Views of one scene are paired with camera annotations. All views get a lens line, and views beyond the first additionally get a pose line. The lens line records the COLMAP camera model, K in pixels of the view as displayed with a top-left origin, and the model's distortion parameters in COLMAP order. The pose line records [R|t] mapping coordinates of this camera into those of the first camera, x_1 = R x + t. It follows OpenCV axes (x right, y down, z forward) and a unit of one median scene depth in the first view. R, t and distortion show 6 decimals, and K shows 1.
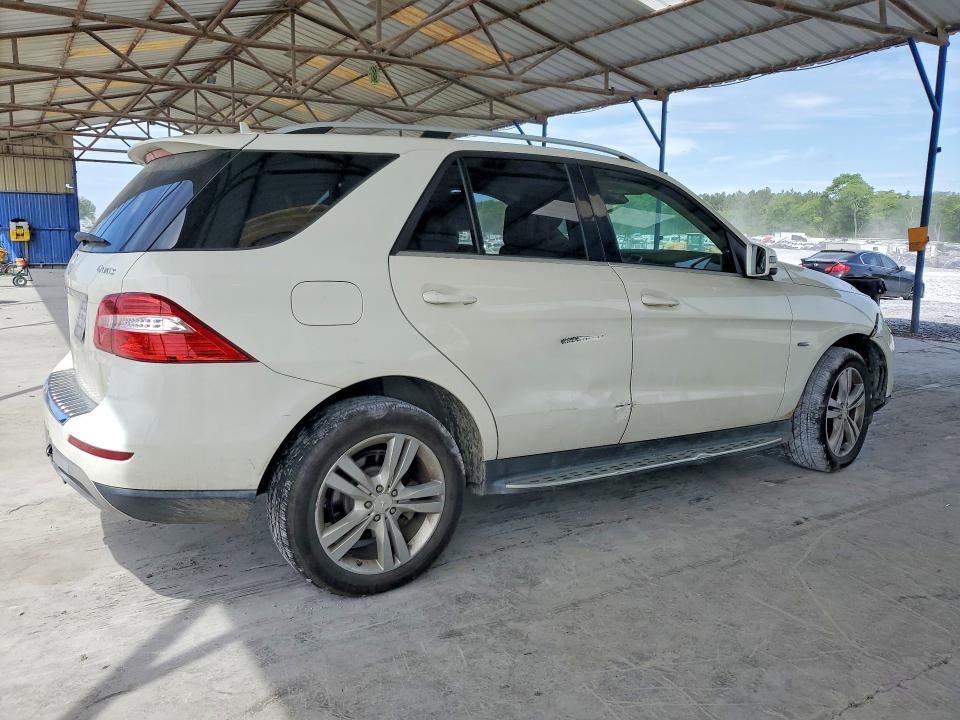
lens RADIAL K [[721.1, 0, 472.3], [0, 721.1, 360.0], [0, 0, 1]] dist [0.012231, 0.007833]
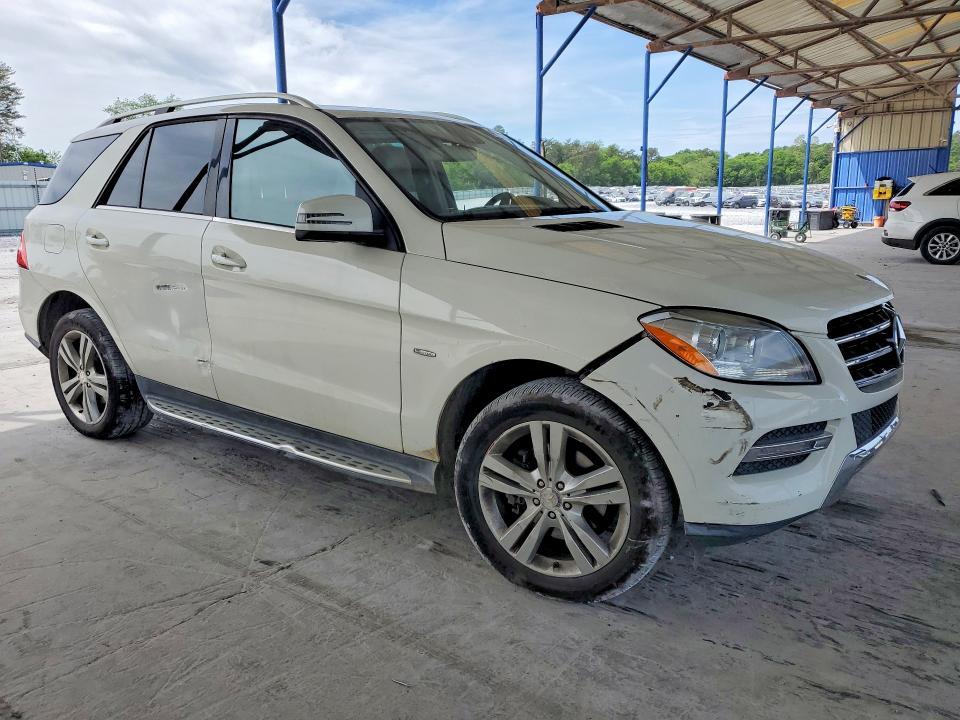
lens RADIAL K [[721.1, 0, 472.3], [0, 721.1, 360.0], [0, 0, 1]] dist [0.012231, 0.007833]
pose [[0.384648, 0.186663, -0.903993, 1.078962], [-0.136088, 0.980106, 0.144473, -0.115097], [0.912976, 0.067451, 0.402398, 0.793020]]
